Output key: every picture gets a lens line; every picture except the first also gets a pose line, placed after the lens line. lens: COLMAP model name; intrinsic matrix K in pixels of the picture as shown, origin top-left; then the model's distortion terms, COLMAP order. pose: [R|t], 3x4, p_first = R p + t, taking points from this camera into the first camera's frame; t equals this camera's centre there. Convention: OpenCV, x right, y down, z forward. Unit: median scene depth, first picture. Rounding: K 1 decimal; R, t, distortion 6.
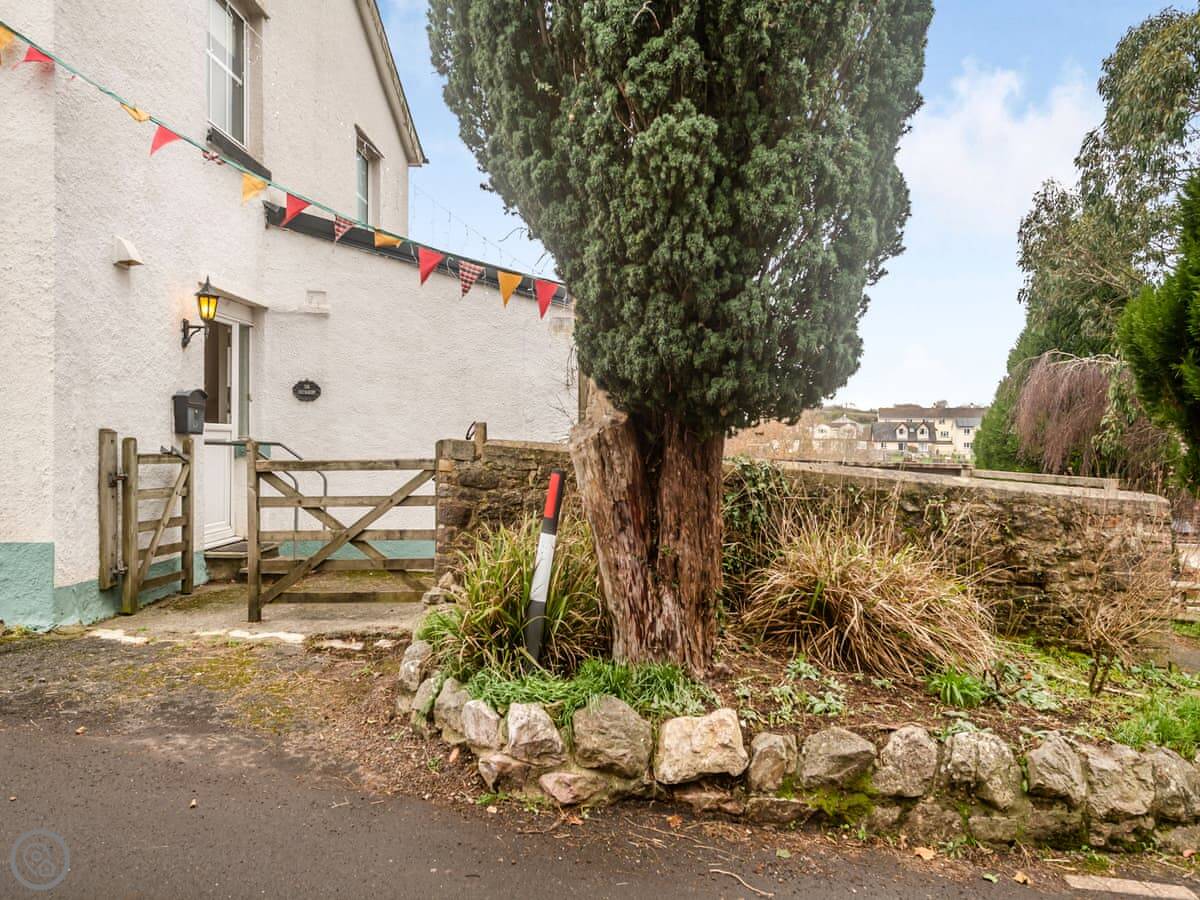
lens RADIAL K [[772.6, 0, 600.0], [0, 772.6, 450.0], [0, 0, 1]] dist [0.008785, -0.001023]
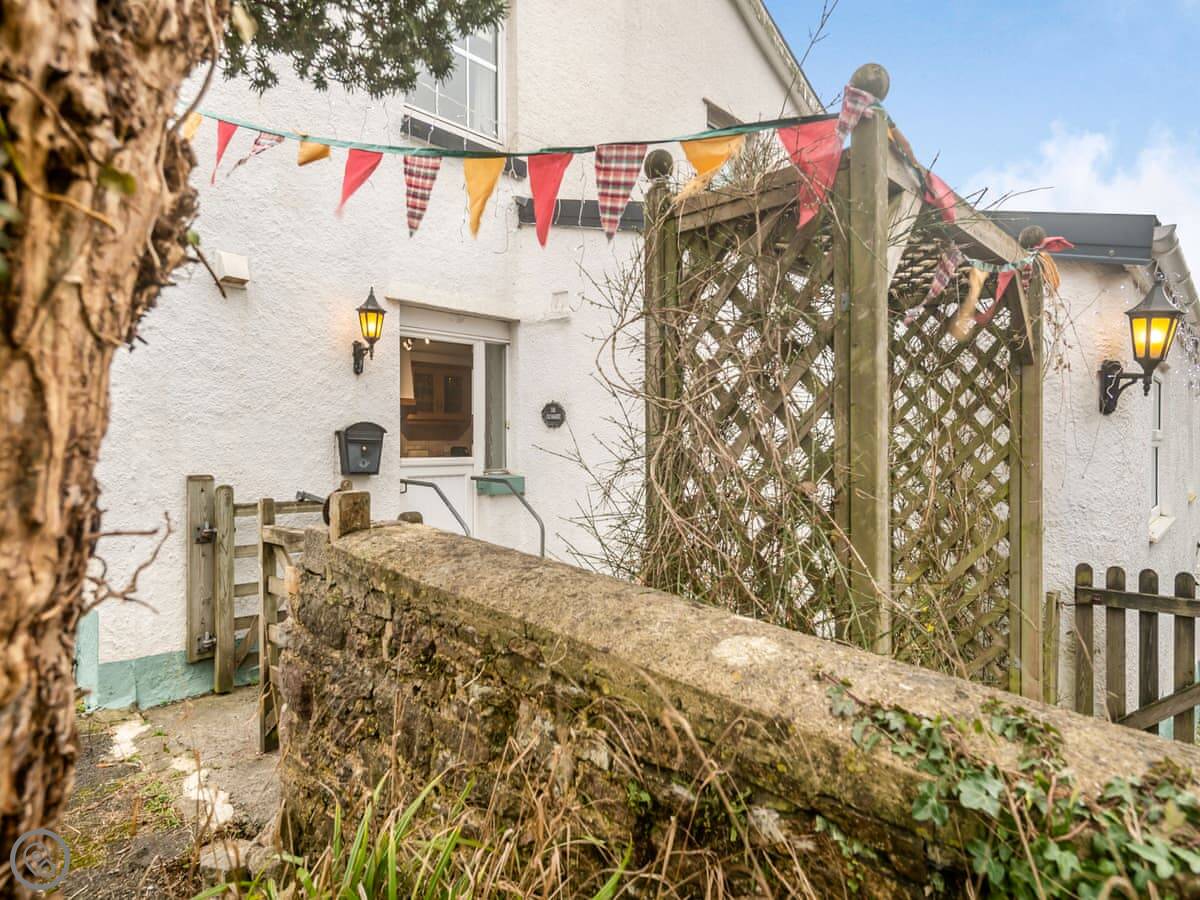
lens RADIAL K [[675.0, 0, 606.9], [0, 675.0, 446.0], [0, 0, 1]] dist [0.010174, 0.000072]
pose [[0.745537, -0.003786, -0.666453, 0.201459], [-0.003078, 0.999954, -0.009125, -0.053687], [0.666457, 0.008855, 0.745491, 0.726755]]
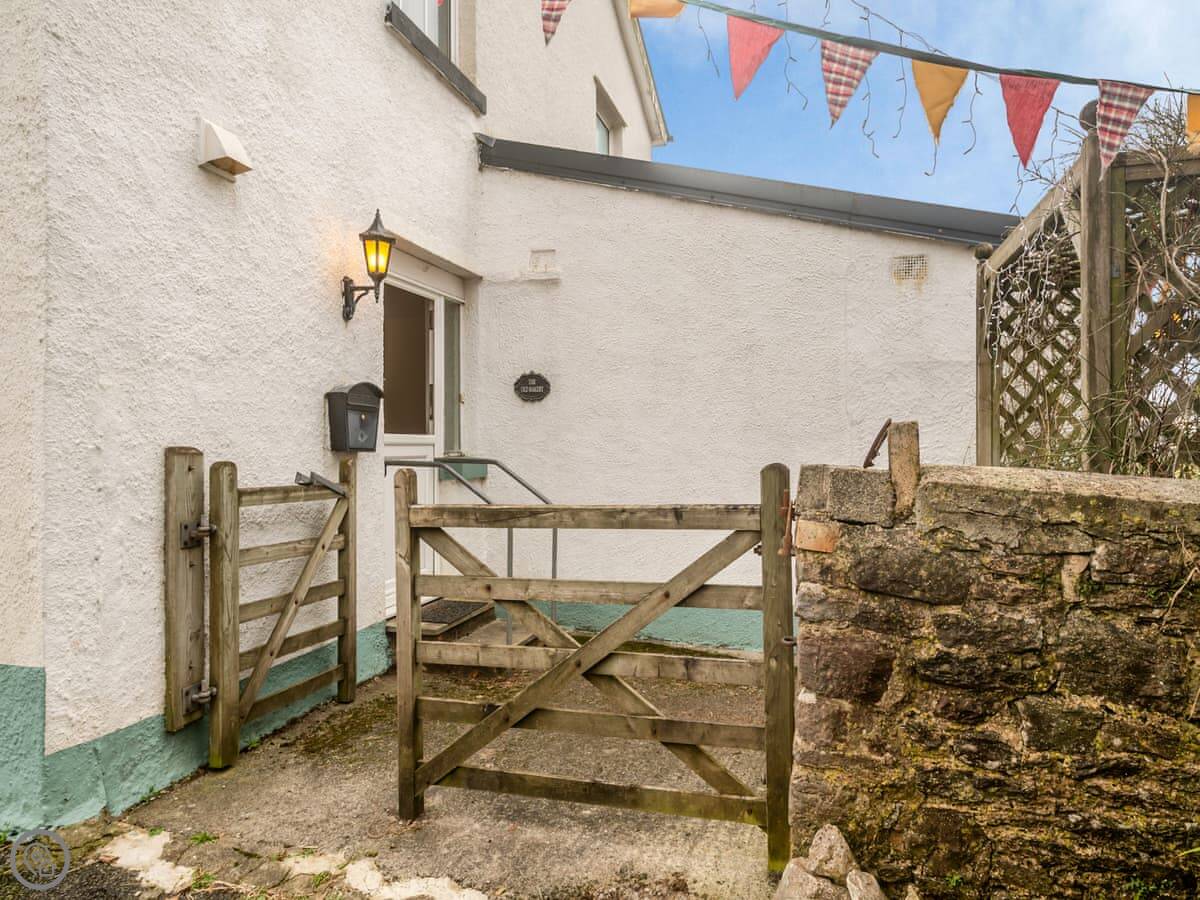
lens RADIAL K [[684.8, 0, 639.1], [0, 684.8, 440.8], [0, 0, 1]] dist [0.006193, 0.000403]
pose [[0.969290, -0.013486, -0.245552, -0.178994], [0.008982, 0.999770, -0.019453, -0.018876], [0.245758, 0.016650, 0.969188, 0.579092]]
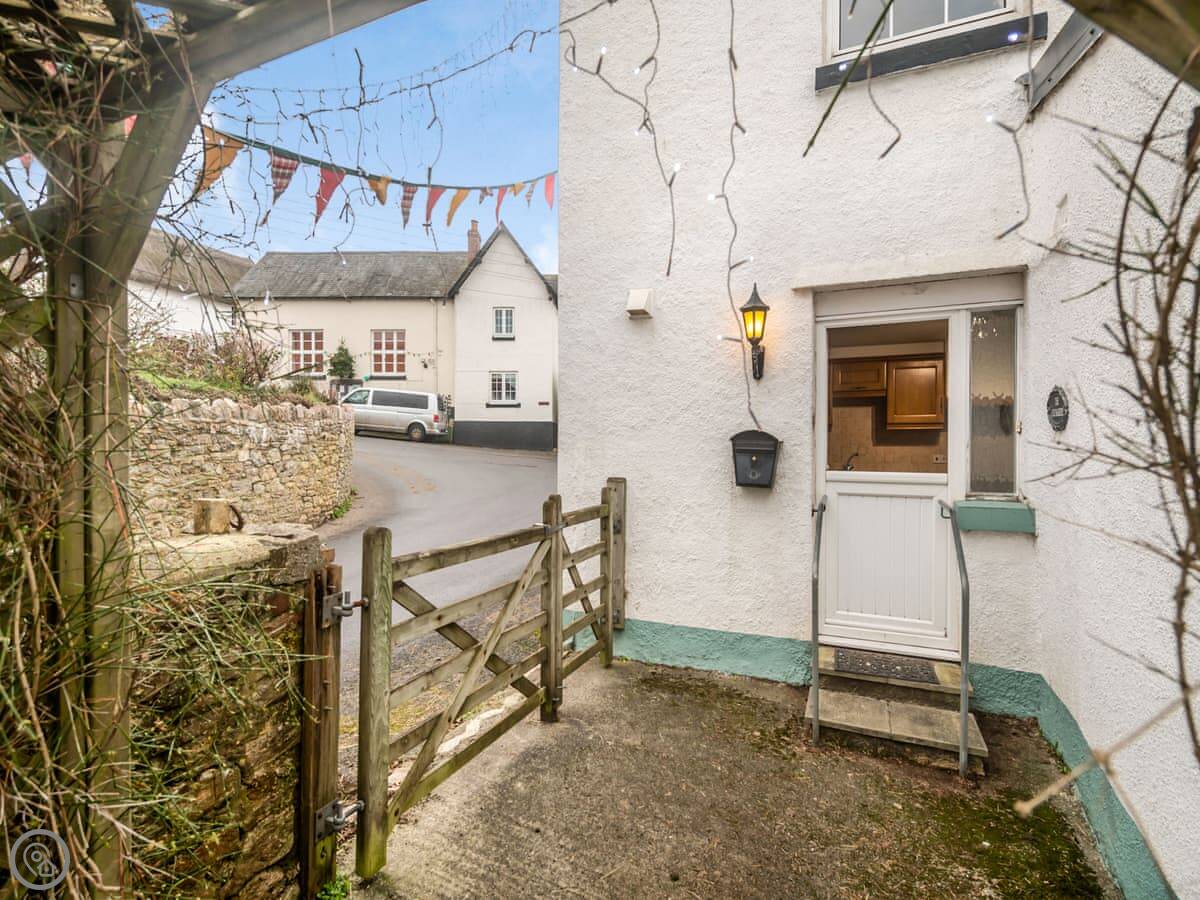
lens RADIAL K [[579.2, 0, 602.1], [0, 579.2, 445.1], [0, 0, 1]] dist [0.003055, -0.000319]
pose [[-0.380468, -0.008255, -0.924757, 0.100271], [-0.017894, 0.999839, -0.001563, -0.069337], [0.924621, 0.015953, -0.380555, 1.259761]]
